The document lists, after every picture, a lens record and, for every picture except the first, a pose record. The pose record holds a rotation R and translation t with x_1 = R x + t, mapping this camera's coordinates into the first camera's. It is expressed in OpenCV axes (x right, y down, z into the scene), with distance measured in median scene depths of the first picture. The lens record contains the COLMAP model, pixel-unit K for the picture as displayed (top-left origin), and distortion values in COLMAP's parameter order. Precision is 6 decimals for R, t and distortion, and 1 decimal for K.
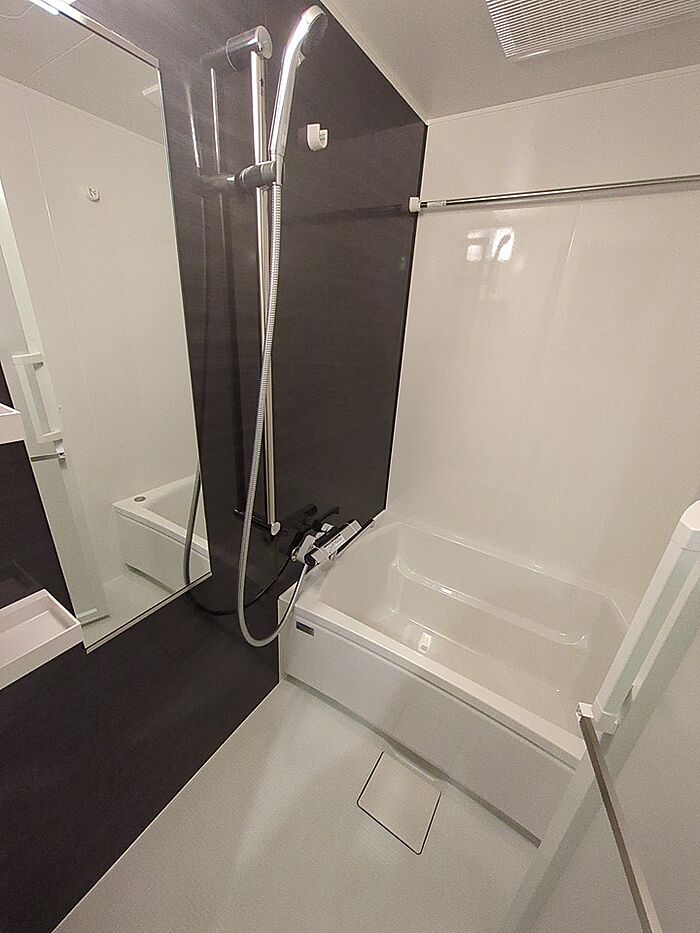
lens RADIAL K [[367.9, 0, 348.0], [0, 367.9, 462.2], [0, 0, 1]] dist [0.000095, 0.000726]
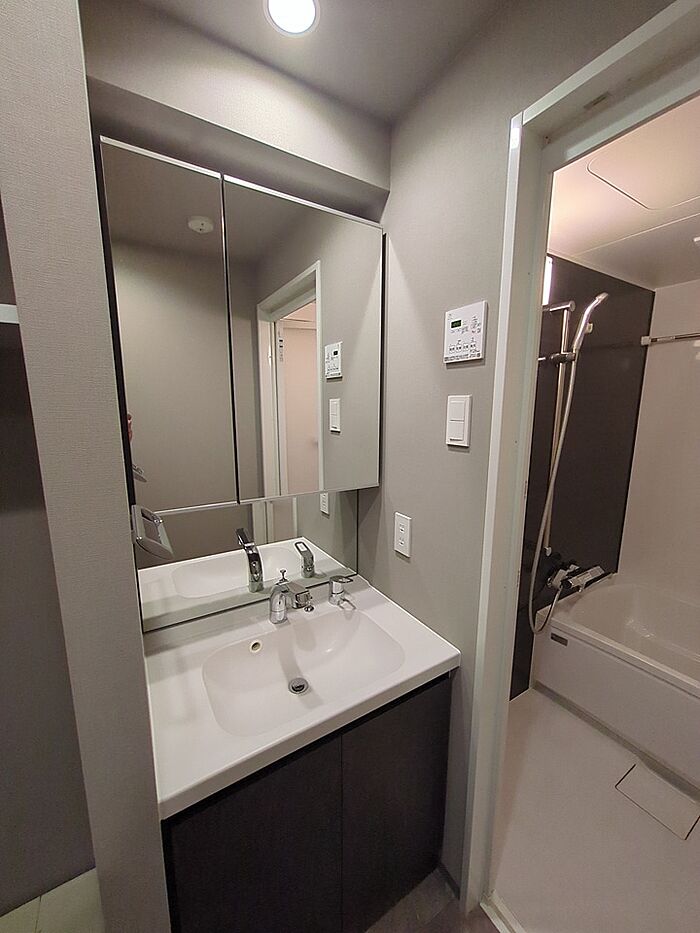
lens RADIAL K [[367.9, 0, 354.1], [0, 367.9, 470.0], [0, 0, 1]] dist [0.000095, 0.000726]
pose [[0.903100, 0.015774, -0.429140, -0.228857], [-0.108701, 0.975177, -0.192911, 0.191784], [0.415445, 0.220866, 0.882397, -0.643072]]
